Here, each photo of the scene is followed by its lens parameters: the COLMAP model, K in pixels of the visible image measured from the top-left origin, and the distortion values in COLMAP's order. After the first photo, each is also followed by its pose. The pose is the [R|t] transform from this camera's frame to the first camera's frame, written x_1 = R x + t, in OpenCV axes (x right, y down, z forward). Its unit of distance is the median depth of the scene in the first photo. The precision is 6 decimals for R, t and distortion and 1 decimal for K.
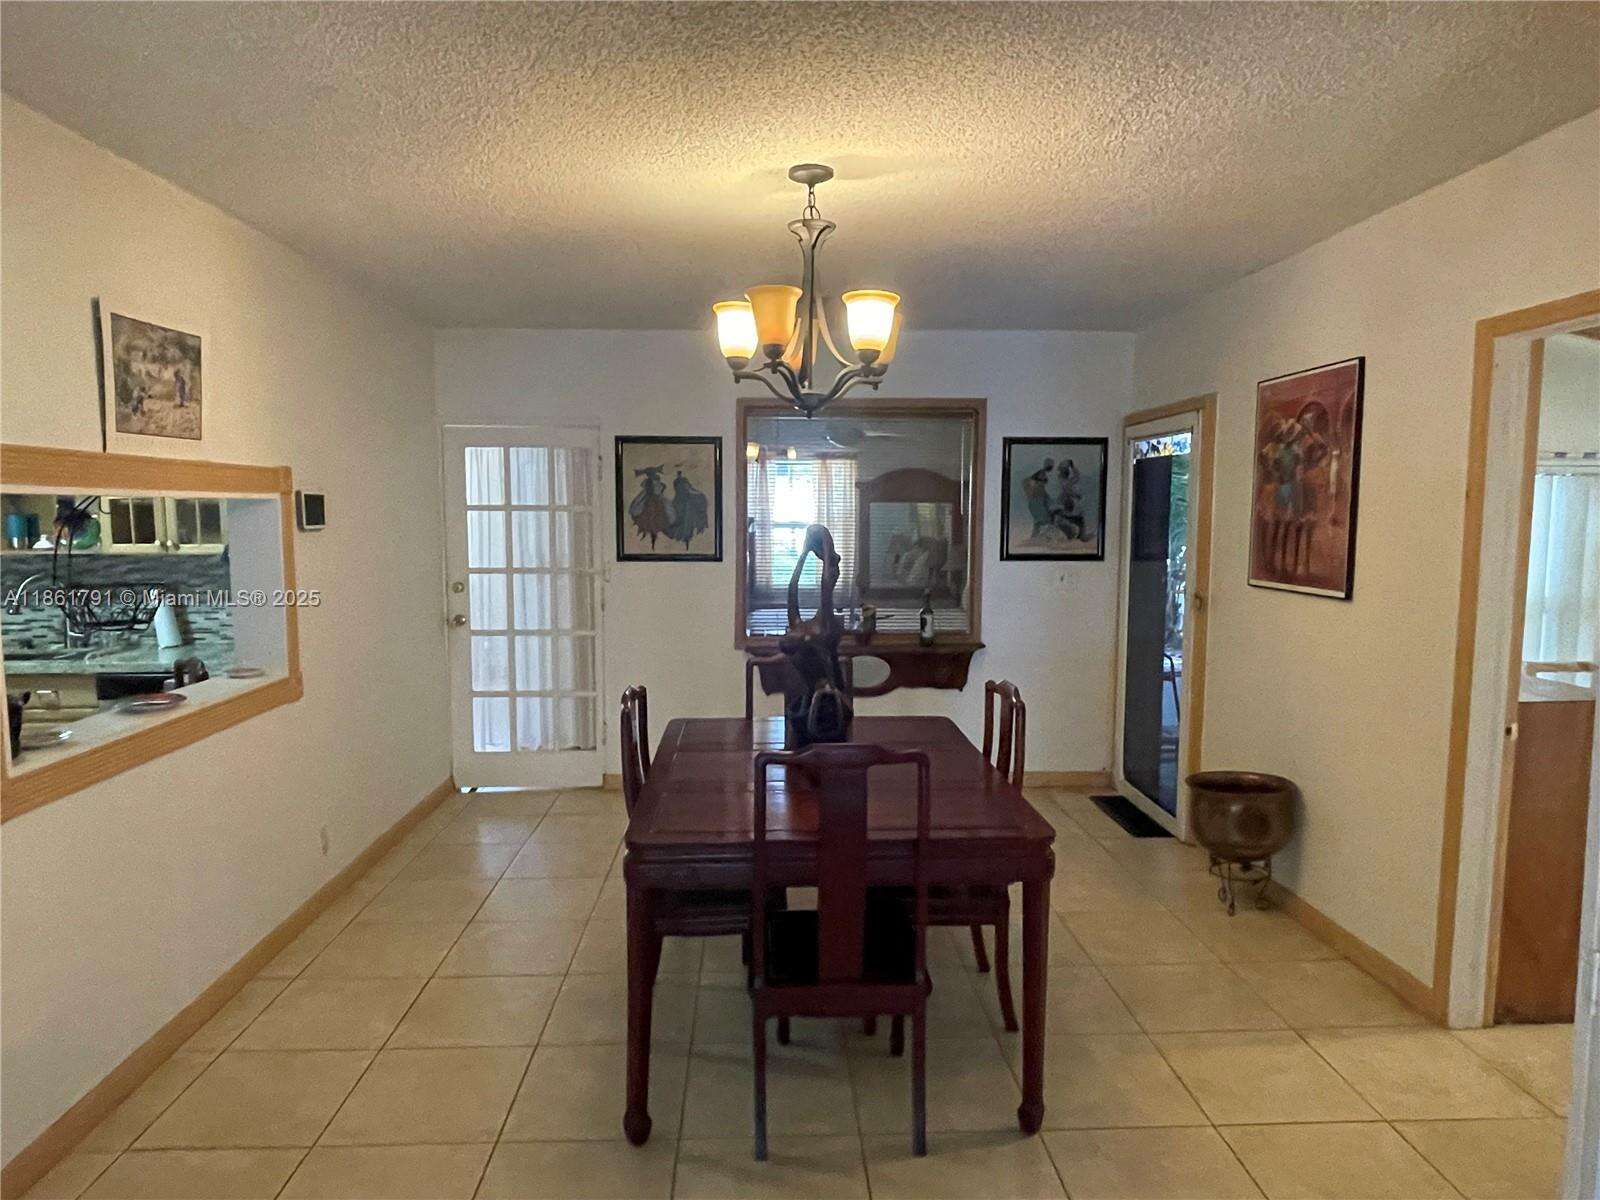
lens RADIAL K [[998.4, 0, 788.7], [0, 998.4, 607.9], [0, 0, 1]] dist [0.006030, -0.004837]
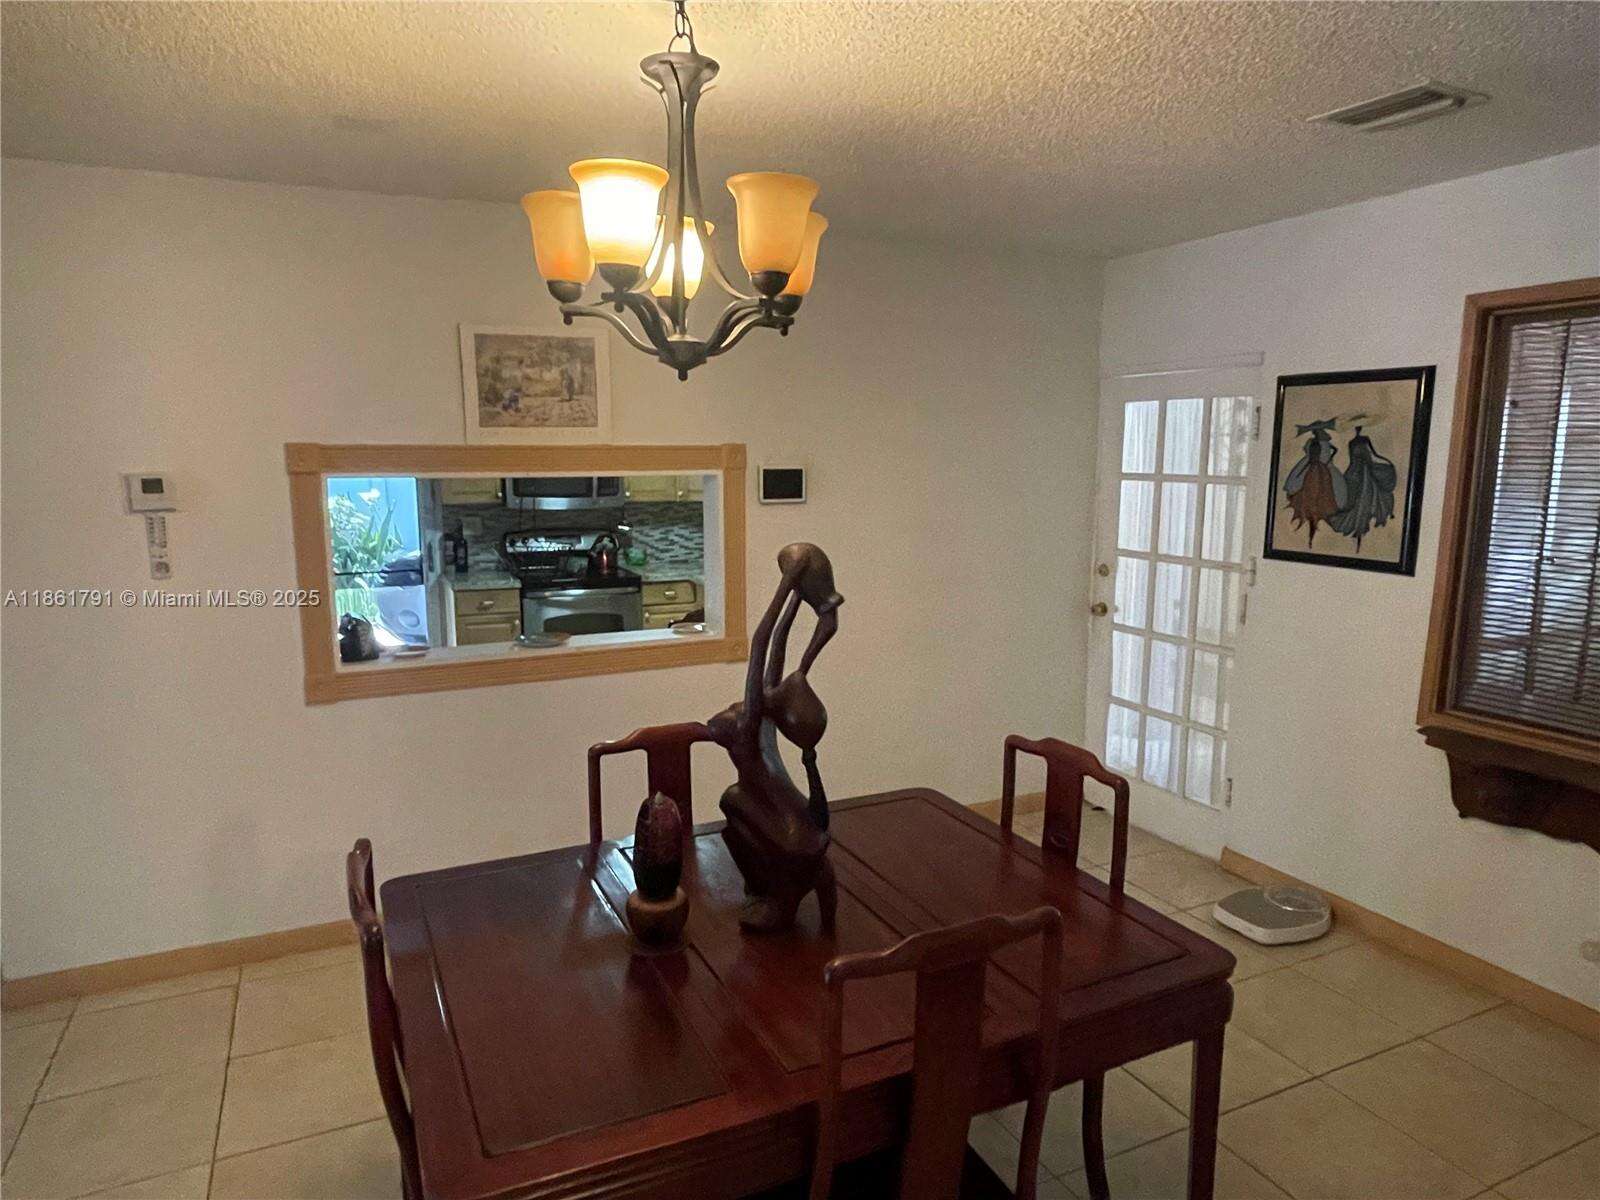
lens RADIAL K [[998.4, 0, 794.2], [0, 998.4, 600.7], [0, 0, 1]] dist [0.006030, -0.004837]
pose [[0.400438, 0.137487, -0.905951, 0.335338], [-0.088463, 0.989862, 0.111120, -0.066280], [0.912044, 0.035646, 0.408541, 0.420987]]
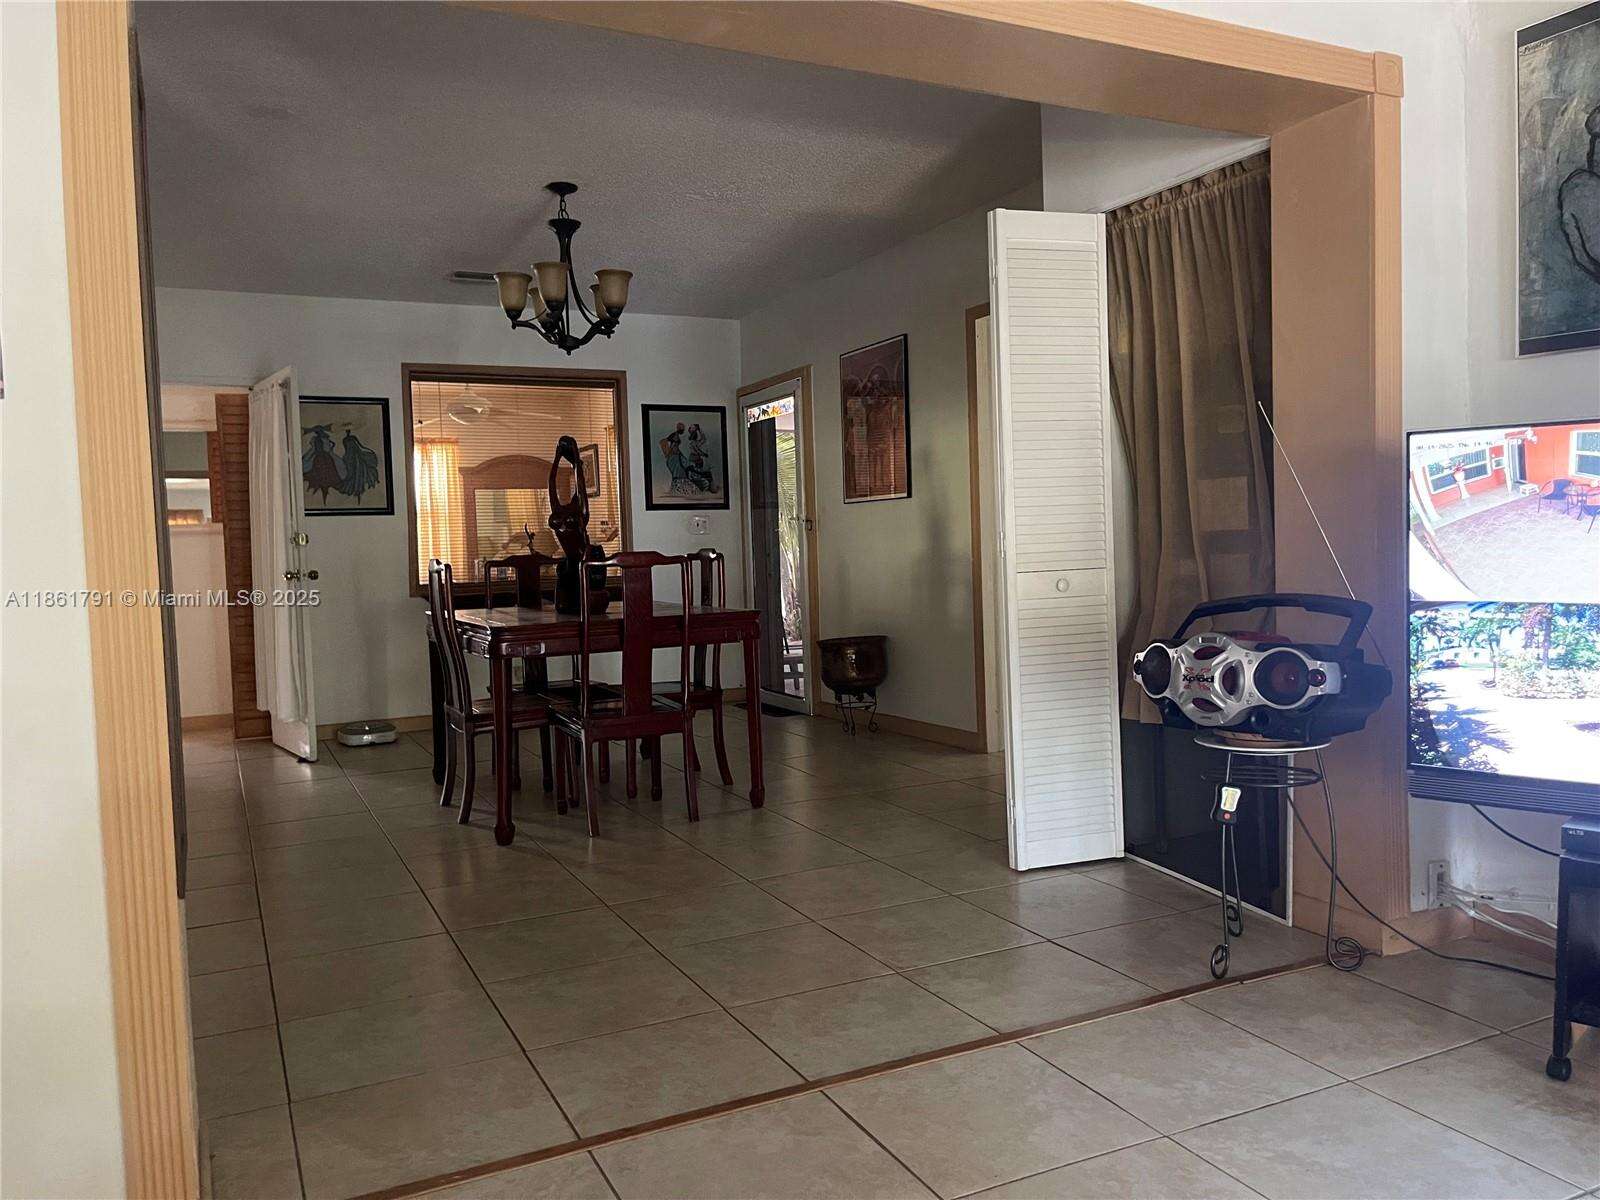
lens RADIAL K [[1216.2, 0, 799.7], [0, 1216.2, 592.8], [0, 0, 1]] dist [0.037324, -0.010846]
pose [[0.913406, -0.047388, 0.404281, -0.204735], [0.072994, 0.996169, -0.048152, 0.132205], [-0.400451, 0.073492, 0.913366, -0.360270]]
